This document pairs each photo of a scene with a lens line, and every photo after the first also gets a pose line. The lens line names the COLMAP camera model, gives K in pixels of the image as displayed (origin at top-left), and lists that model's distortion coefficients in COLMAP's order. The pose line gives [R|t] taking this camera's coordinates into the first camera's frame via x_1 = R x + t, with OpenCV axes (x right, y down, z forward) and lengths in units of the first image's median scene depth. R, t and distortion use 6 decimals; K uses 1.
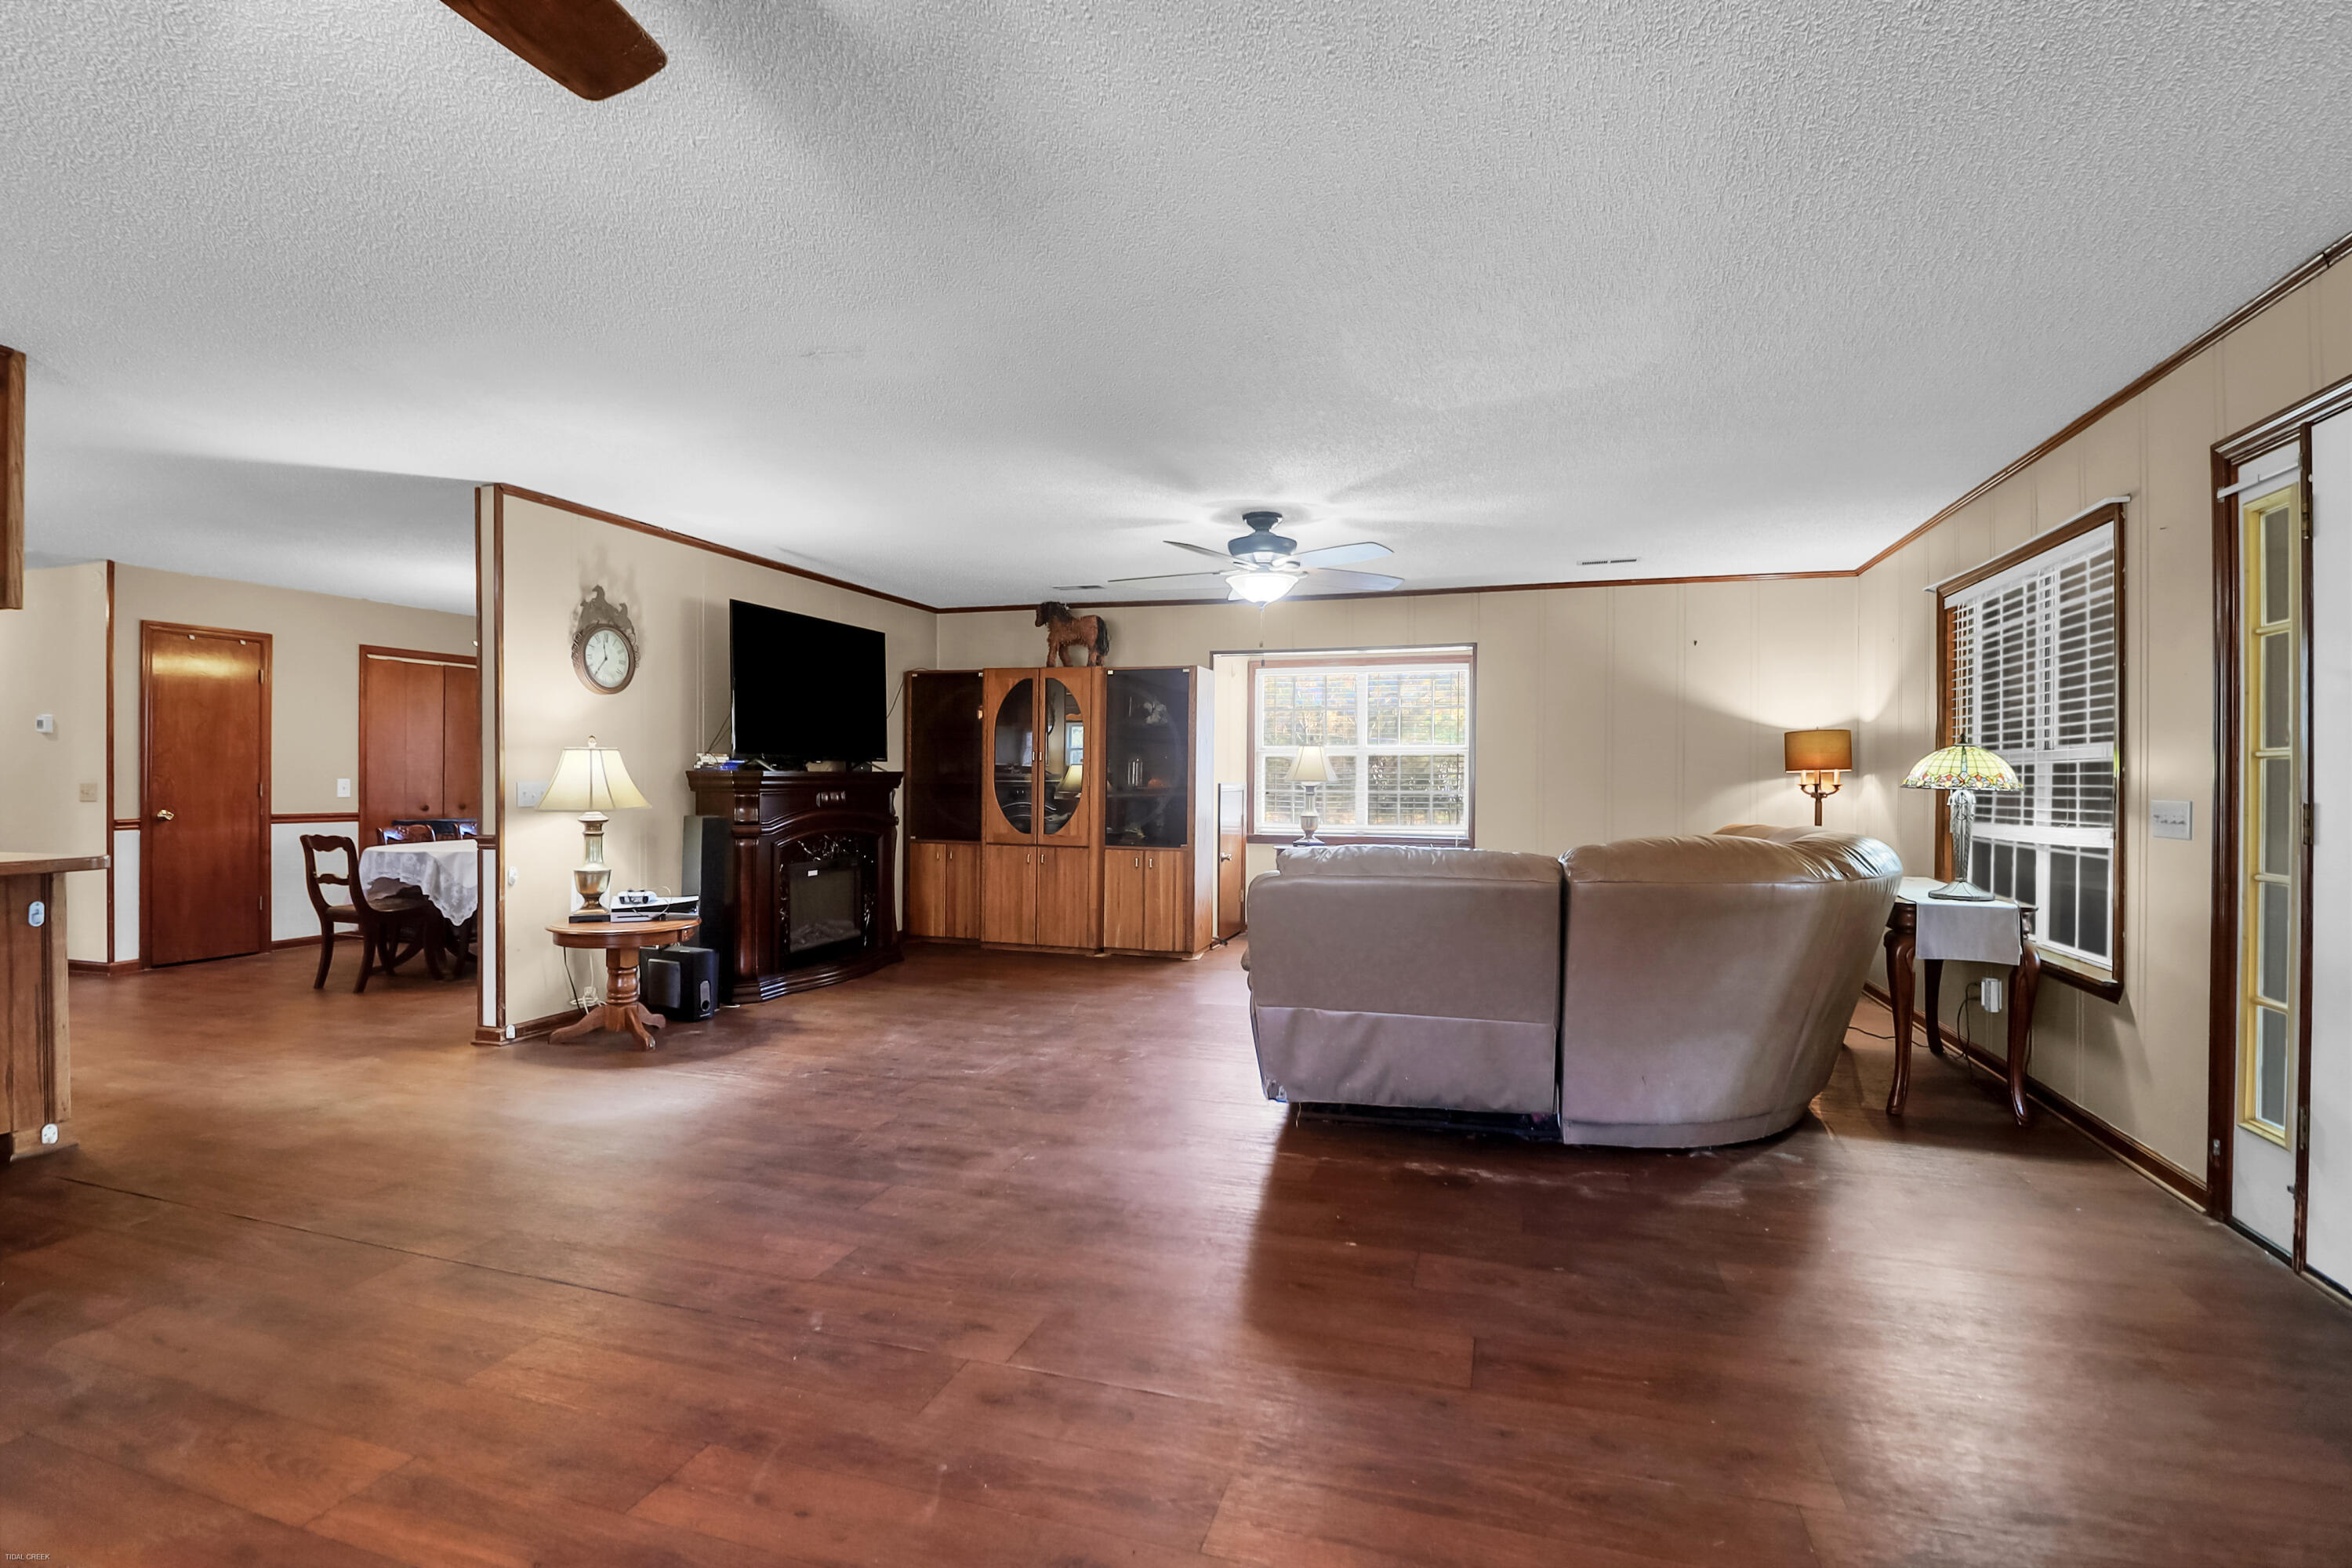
lens RADIAL K [[1099.7, 0, 1184.1], [0, 1099.7, 788.9], [0, 0, 1]] dist [-0.001217, -0.011240]
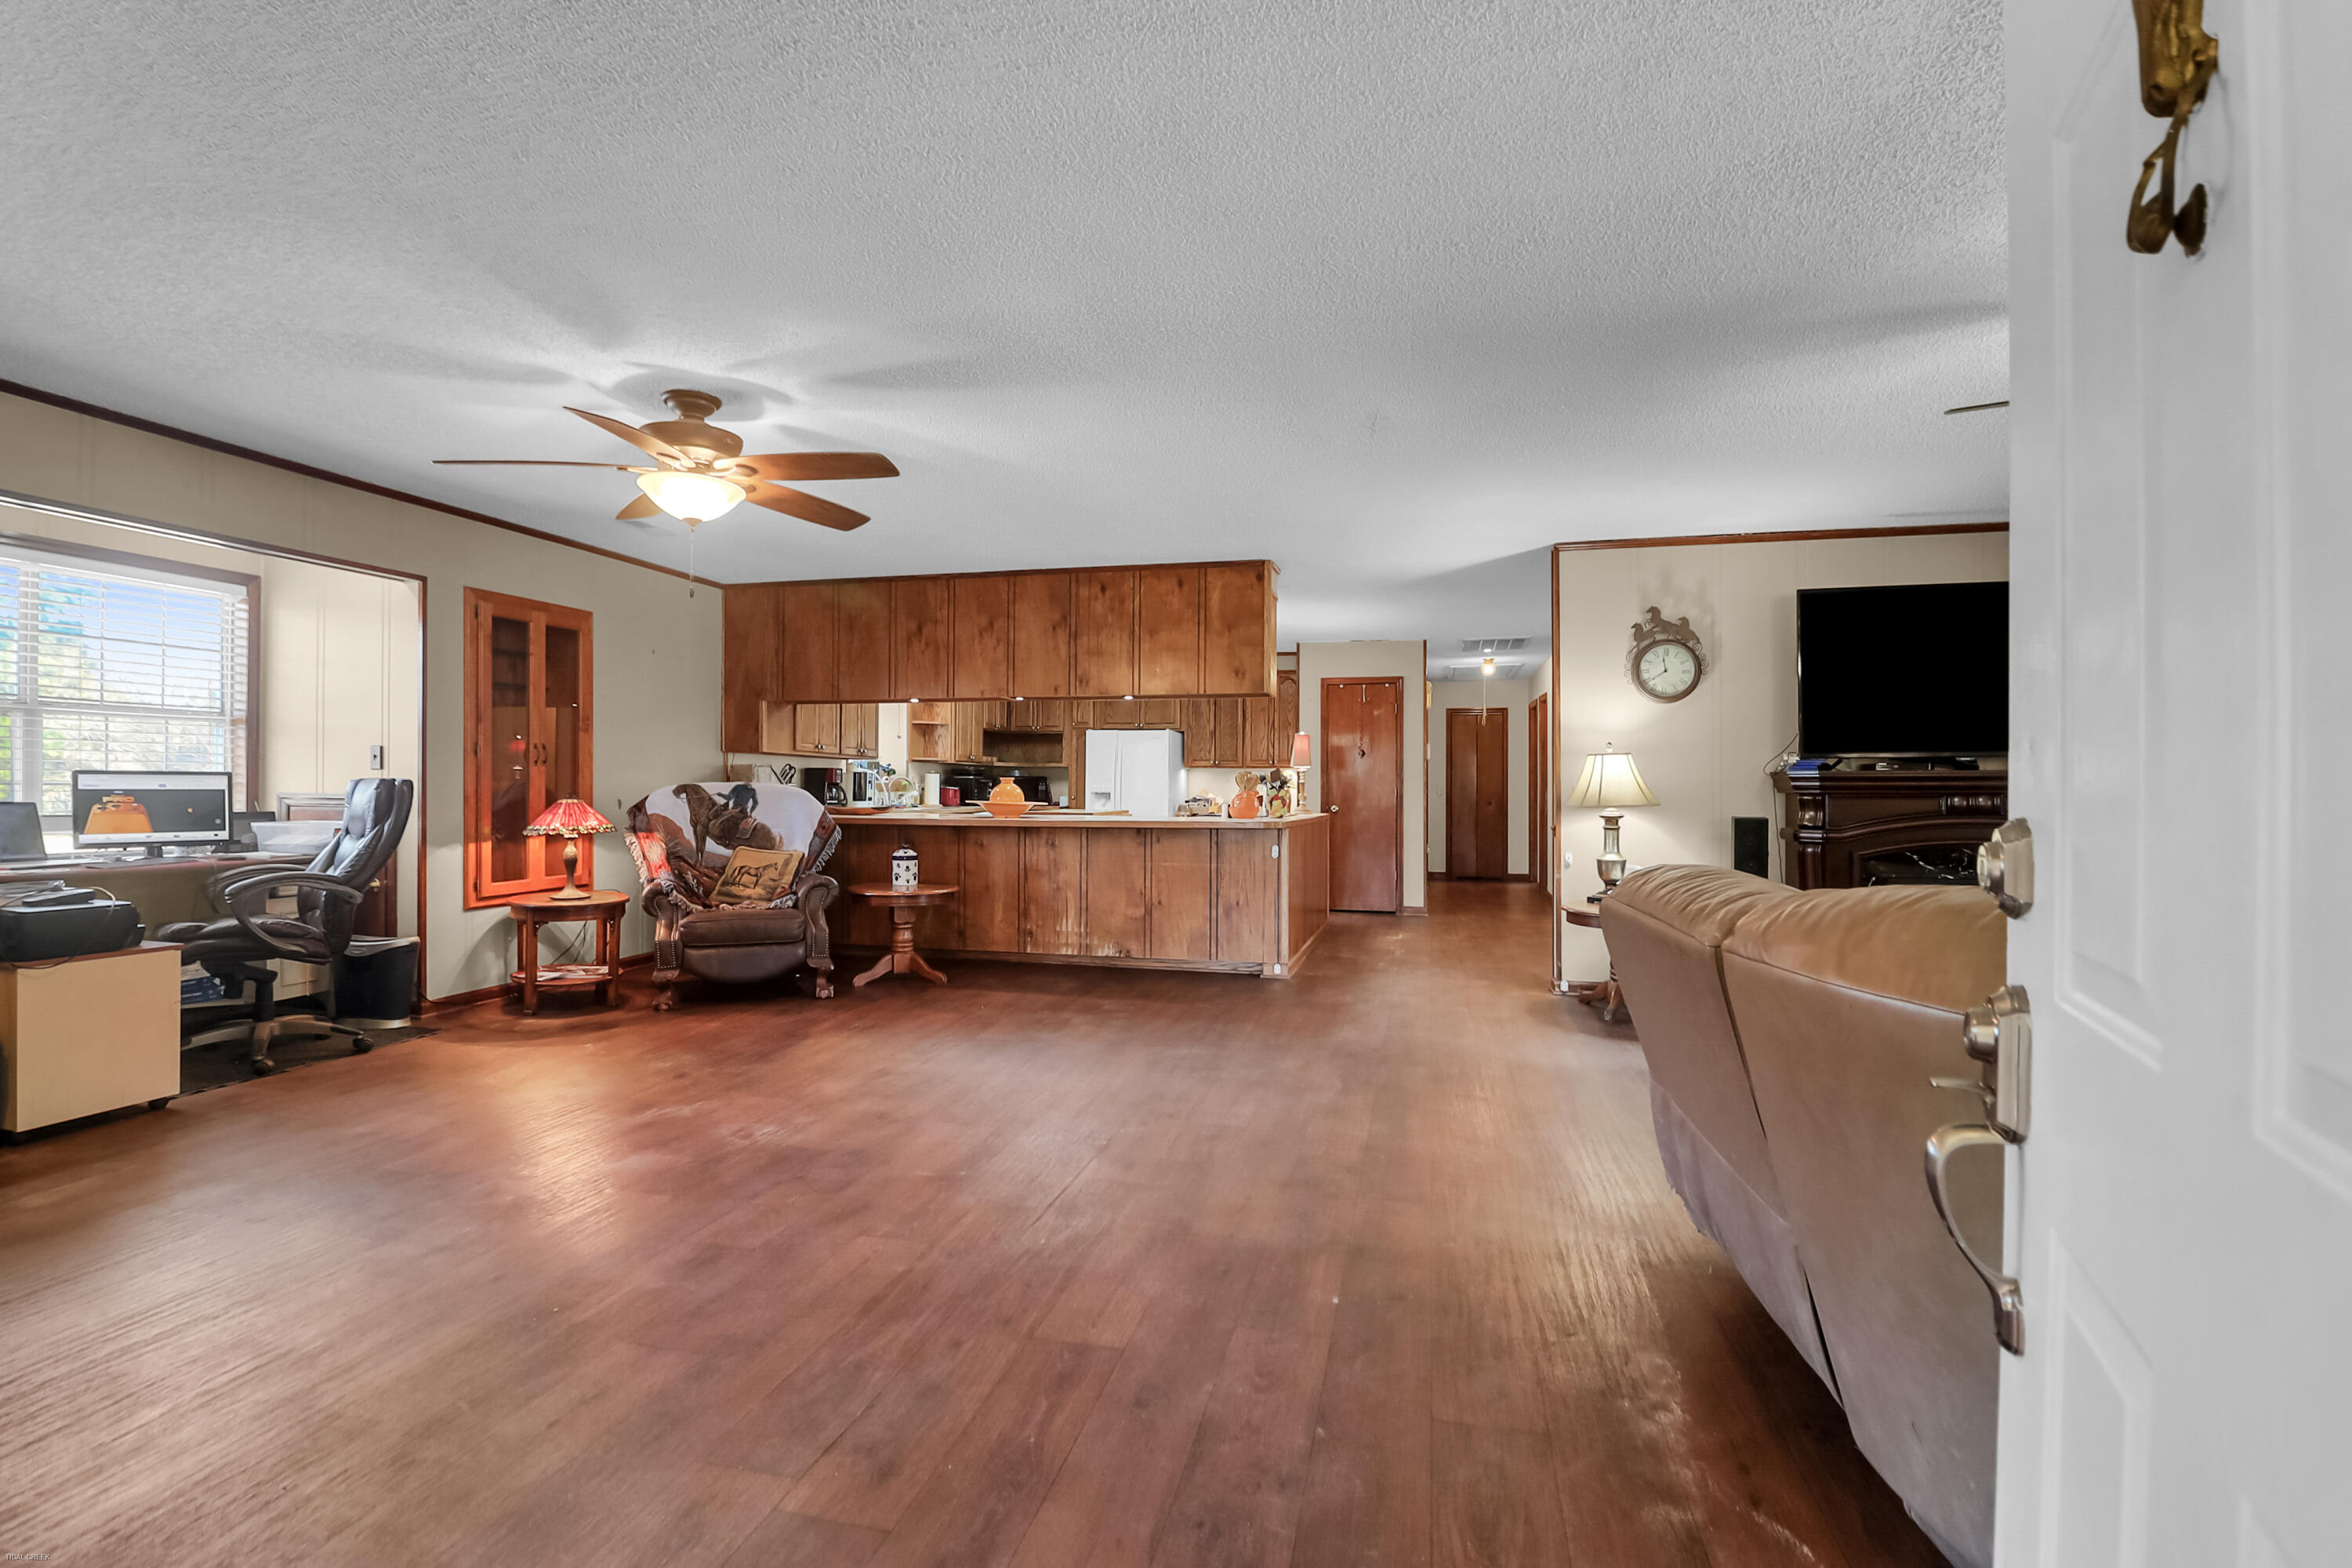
lens RADIAL K [[1099.7, 0, 1158.0], [0, 1099.7, 779.9], [0, 0, 1]] dist [-0.001217, -0.011240]
pose [[0.051129, -0.010018, -0.998642, 0.533672], [-0.009259, 0.999902, -0.010505, 0.006812], [0.998649, 0.009784, 0.051031, 0.426120]]
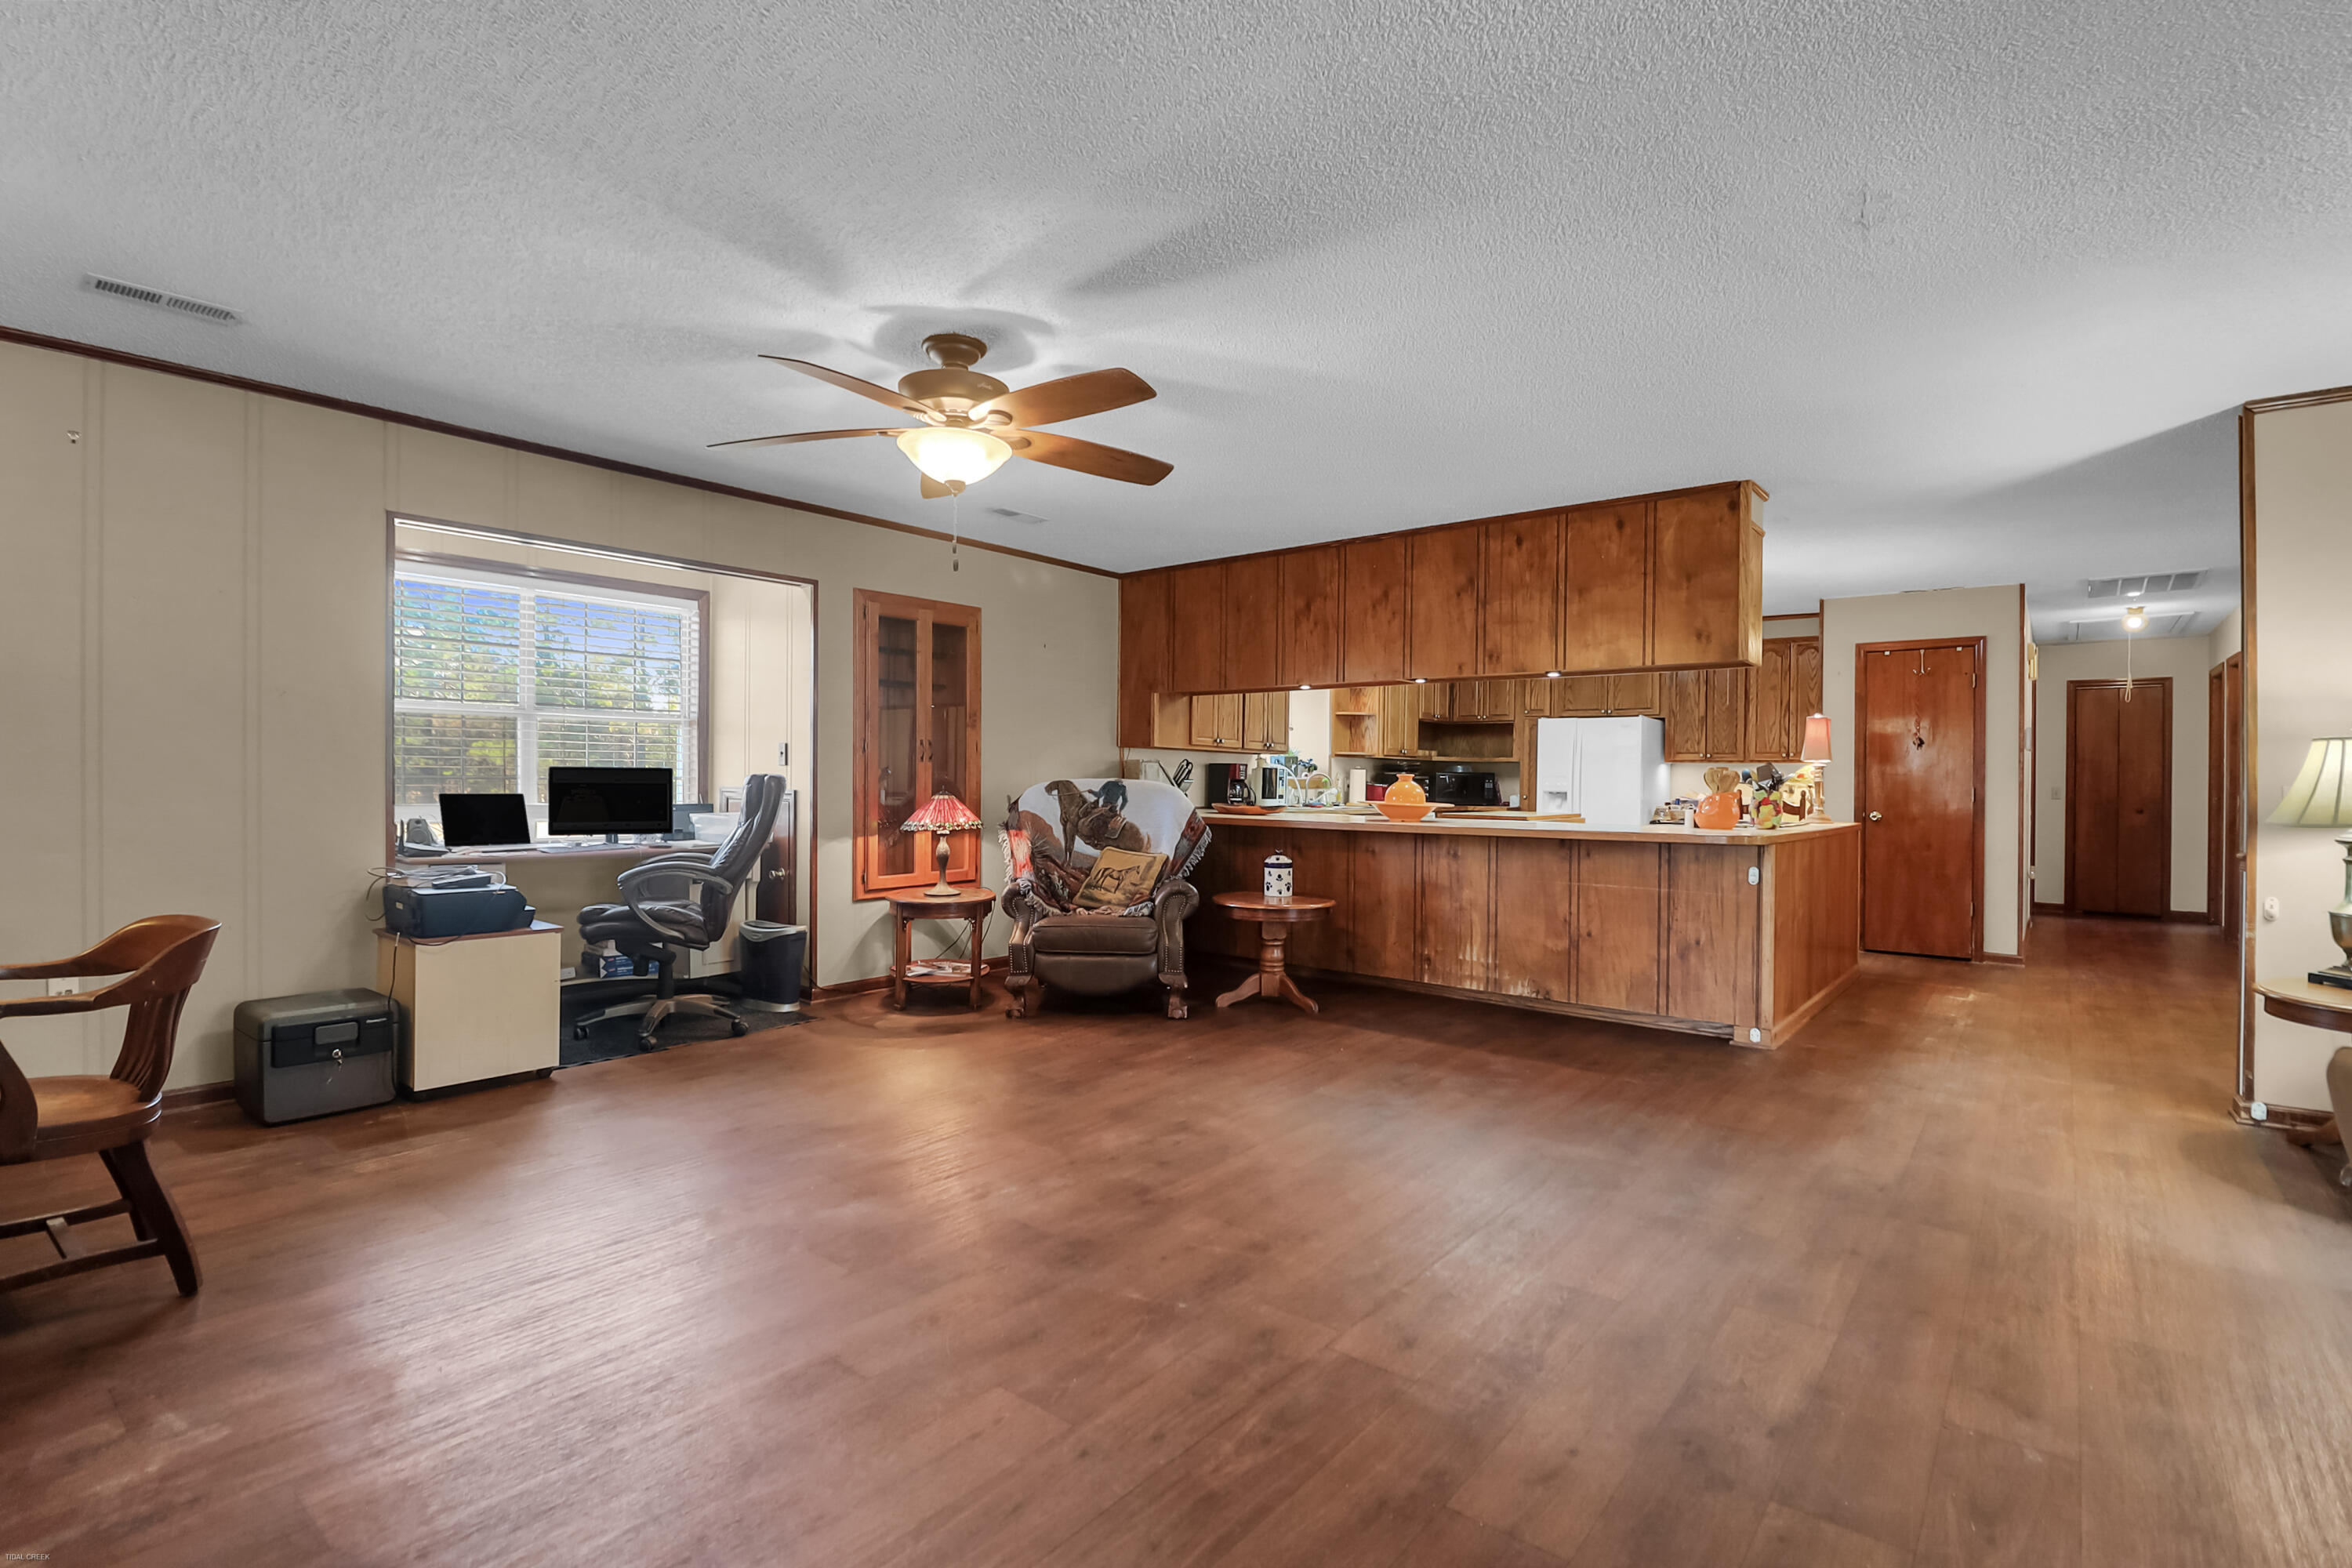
lens RADIAL K [[1099.7, 0, 1161.1], [0, 1099.7, 785.6], [0, 0, 1]] dist [-0.001217, -0.011240]
pose [[-0.384556, -0.001522, -0.923101, 0.343153], [-0.015890, 0.999861, 0.004971, 0.001800], [0.922965, 0.016579, -0.384527, 0.513662]]
